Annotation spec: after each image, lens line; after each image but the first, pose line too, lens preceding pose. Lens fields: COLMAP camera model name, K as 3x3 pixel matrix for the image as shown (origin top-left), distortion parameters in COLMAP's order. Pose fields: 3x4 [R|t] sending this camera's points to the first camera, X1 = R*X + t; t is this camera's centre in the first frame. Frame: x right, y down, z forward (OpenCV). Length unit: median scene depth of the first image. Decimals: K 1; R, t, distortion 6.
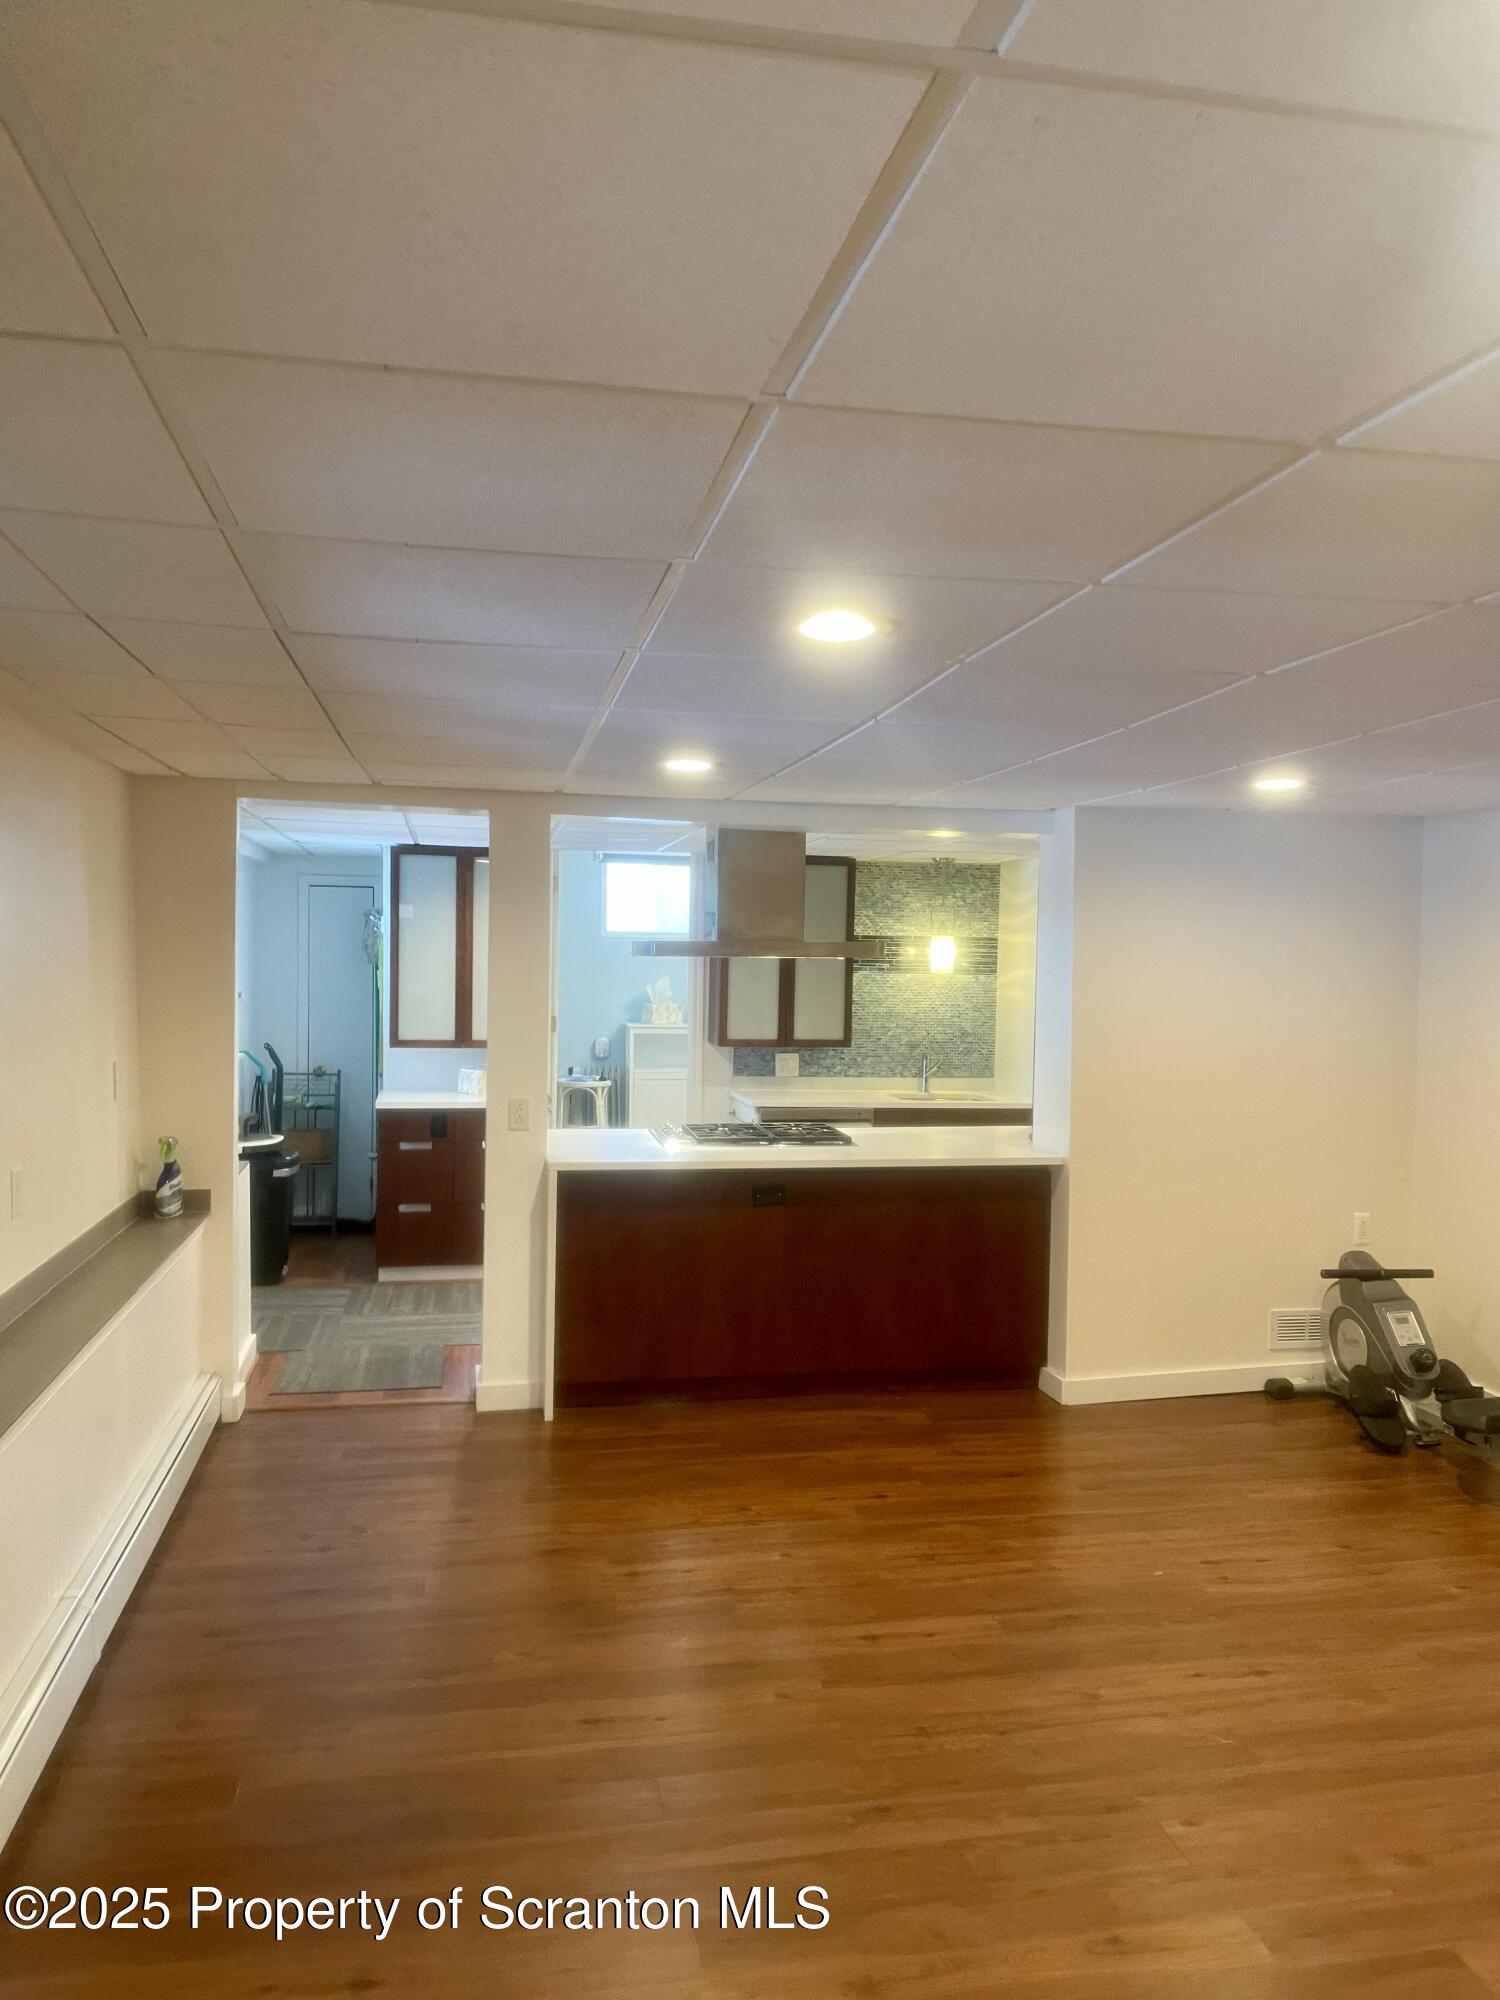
lens RADIAL K [[1509.6, 0, 743.9], [0, 1509.6, 1008.3], [0, 0, 1]] dist [0.061914, -0.039916]
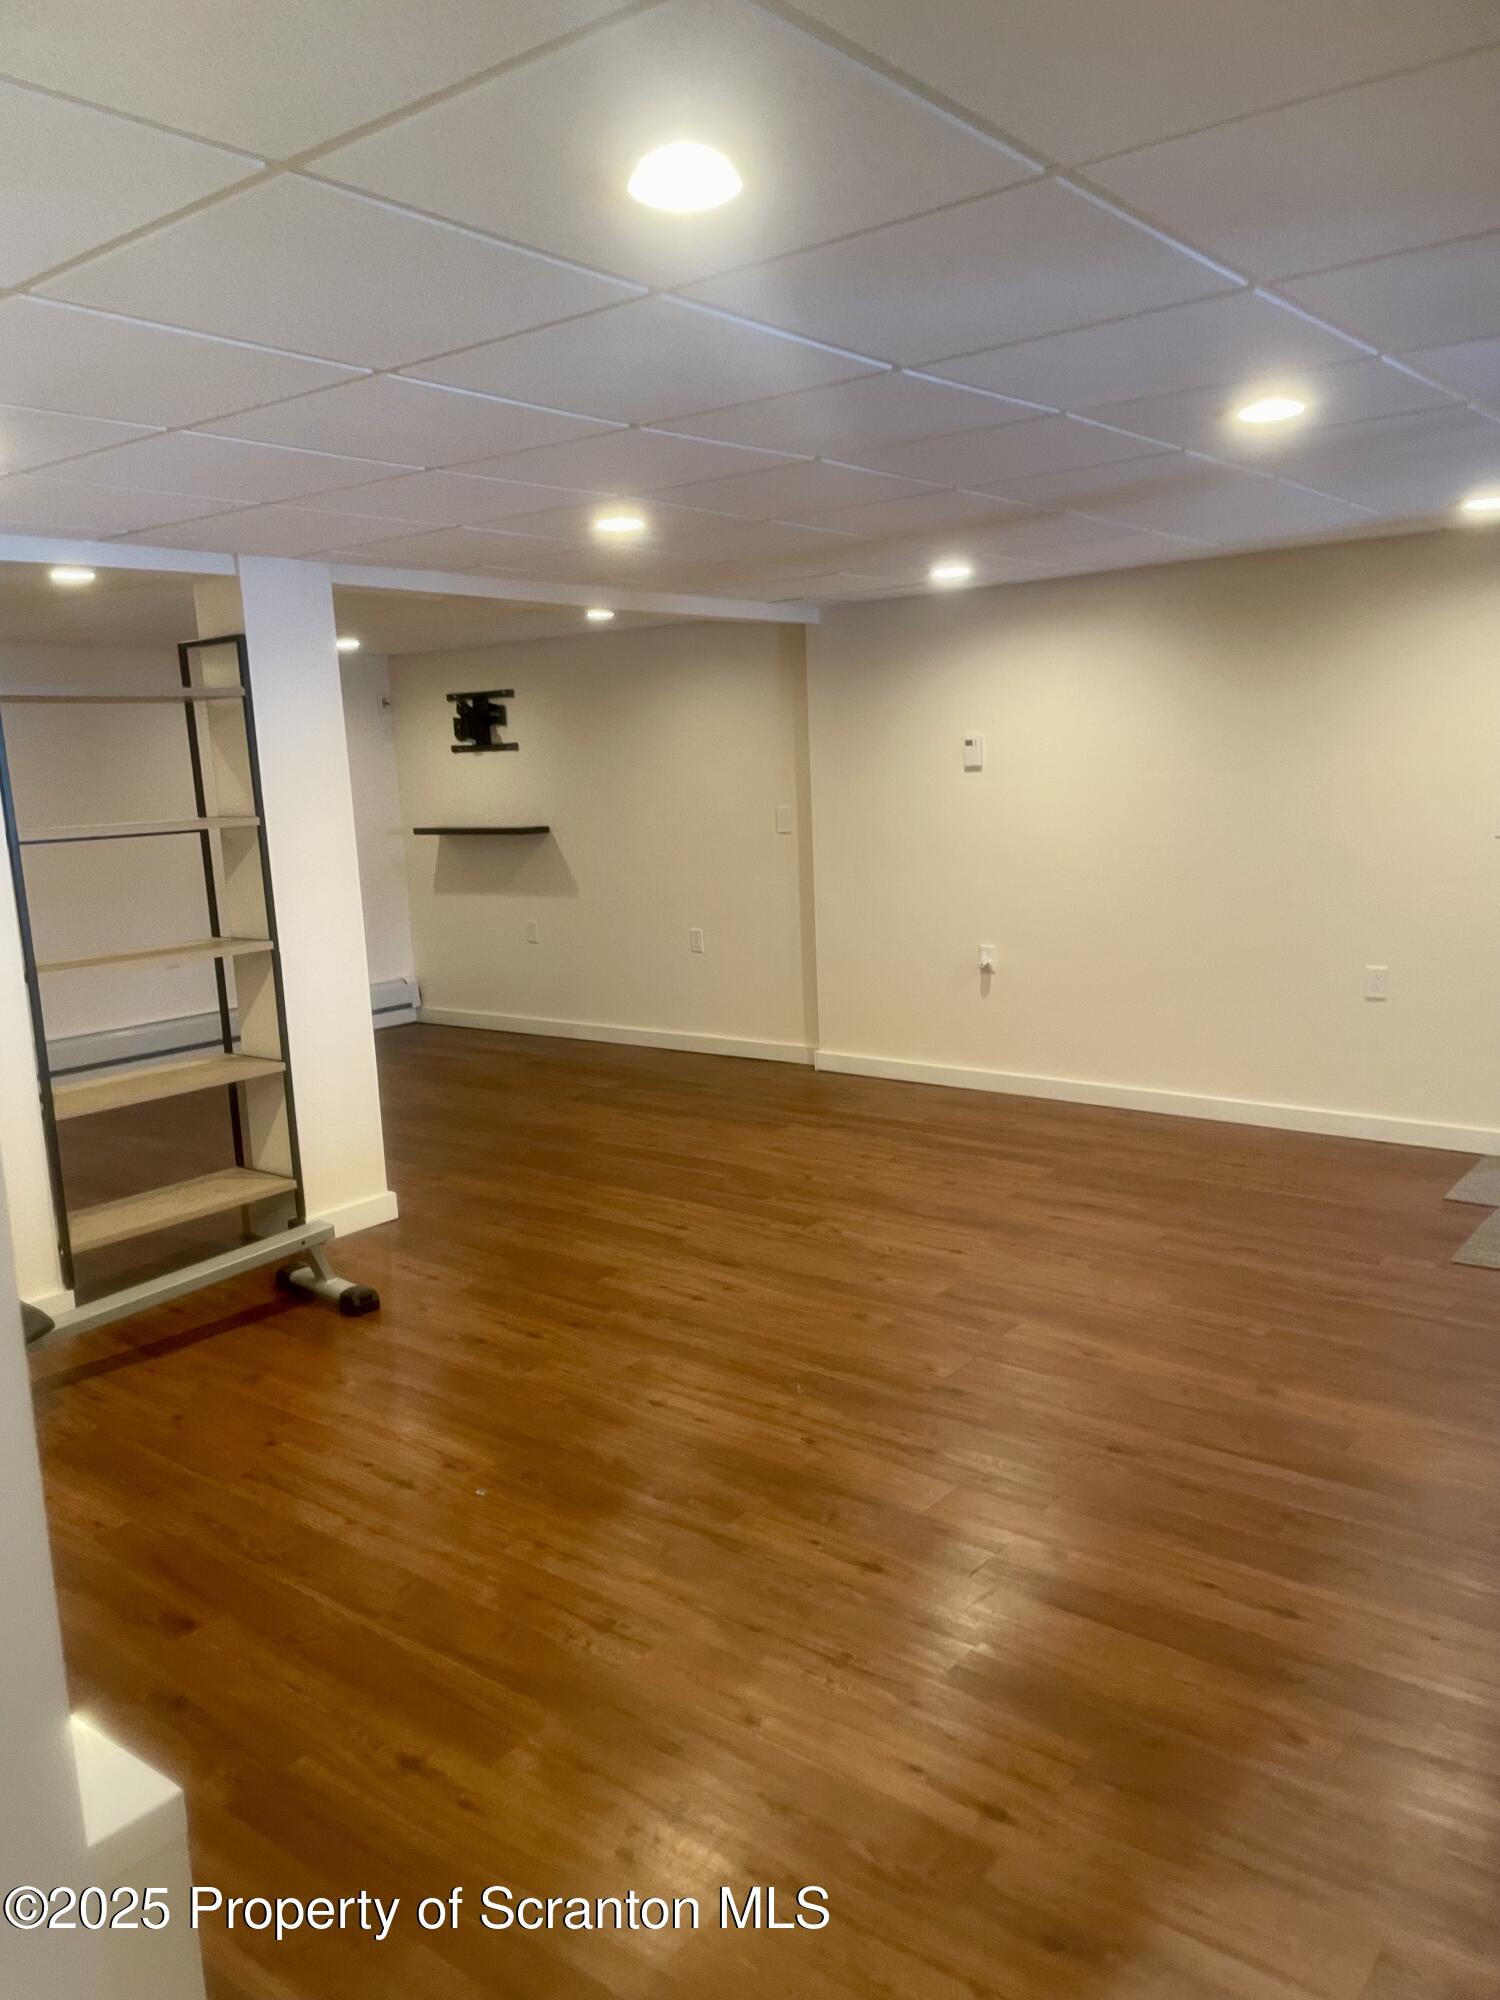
lens RADIAL K [[1509.6, 0, 741.5], [0, 1509.6, 999.9], [0, 0, 1]] dist [0.061914, -0.039916]
pose [[-0.660808, -0.105133, 0.743155, -0.429828], [0.052567, 0.981227, 0.185554, -0.035093], [-0.748712, 0.161681, -0.642876, 1.484237]]
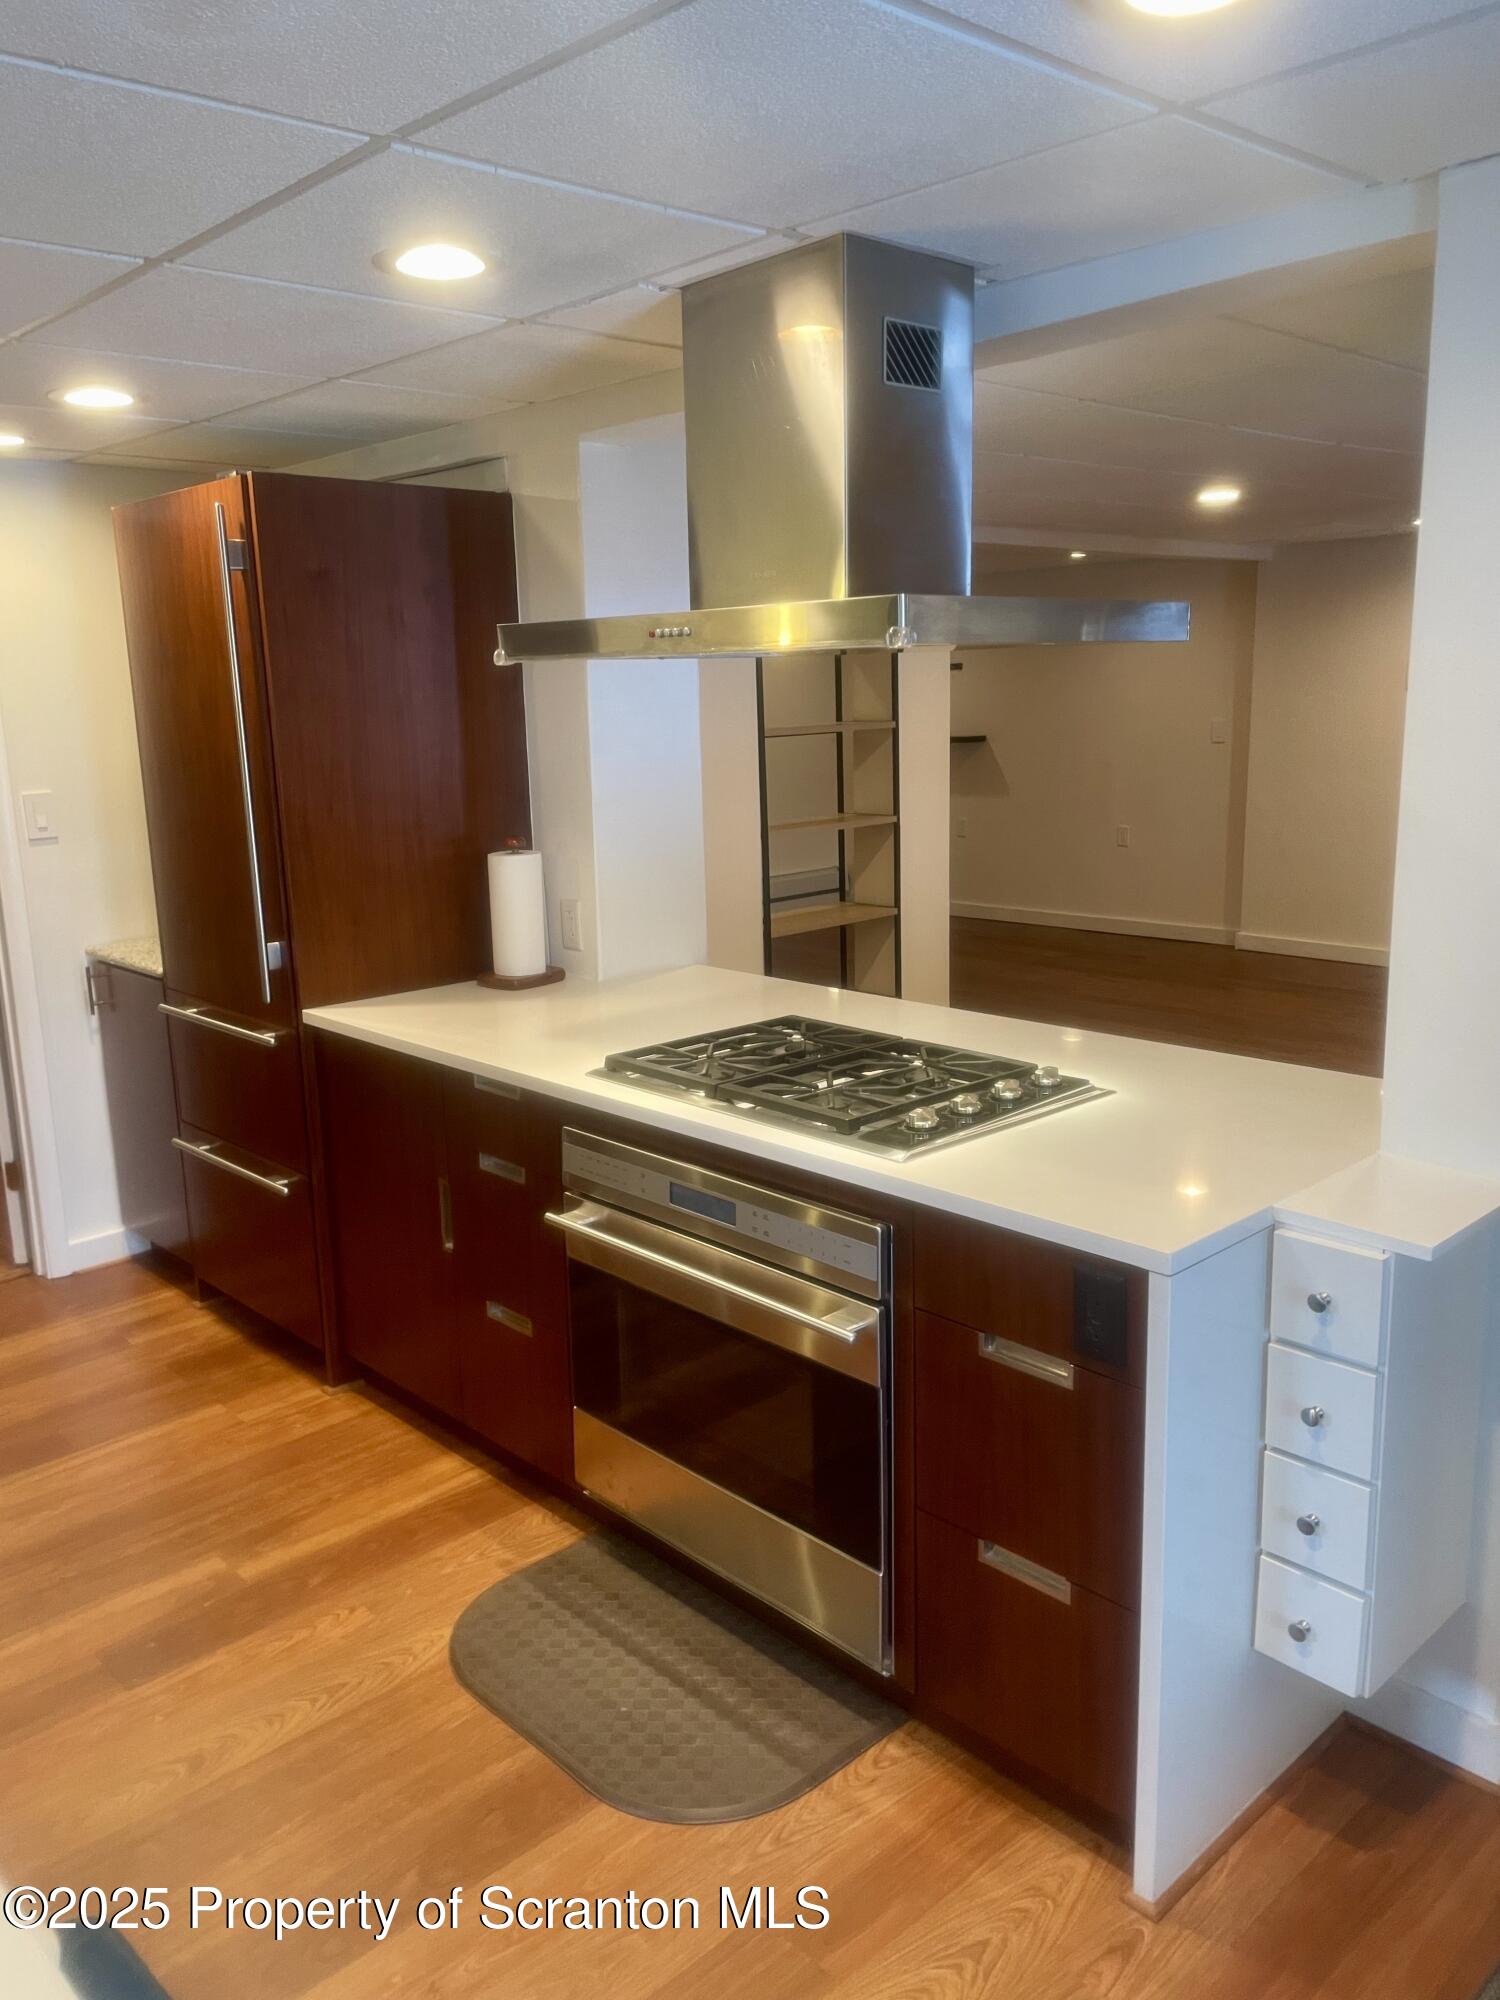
lens RADIAL K [[1509.6, 0, 742.9], [0, 1509.6, 995.0], [0, 0, 1]] dist [0.061914, -0.039916]
pose [[-0.534421, -0.167262, 0.828504, -0.499858], [0.047392, 0.972752, 0.226953, -0.051102], [-0.843889, 0.160553, -0.511932, 1.755081]]
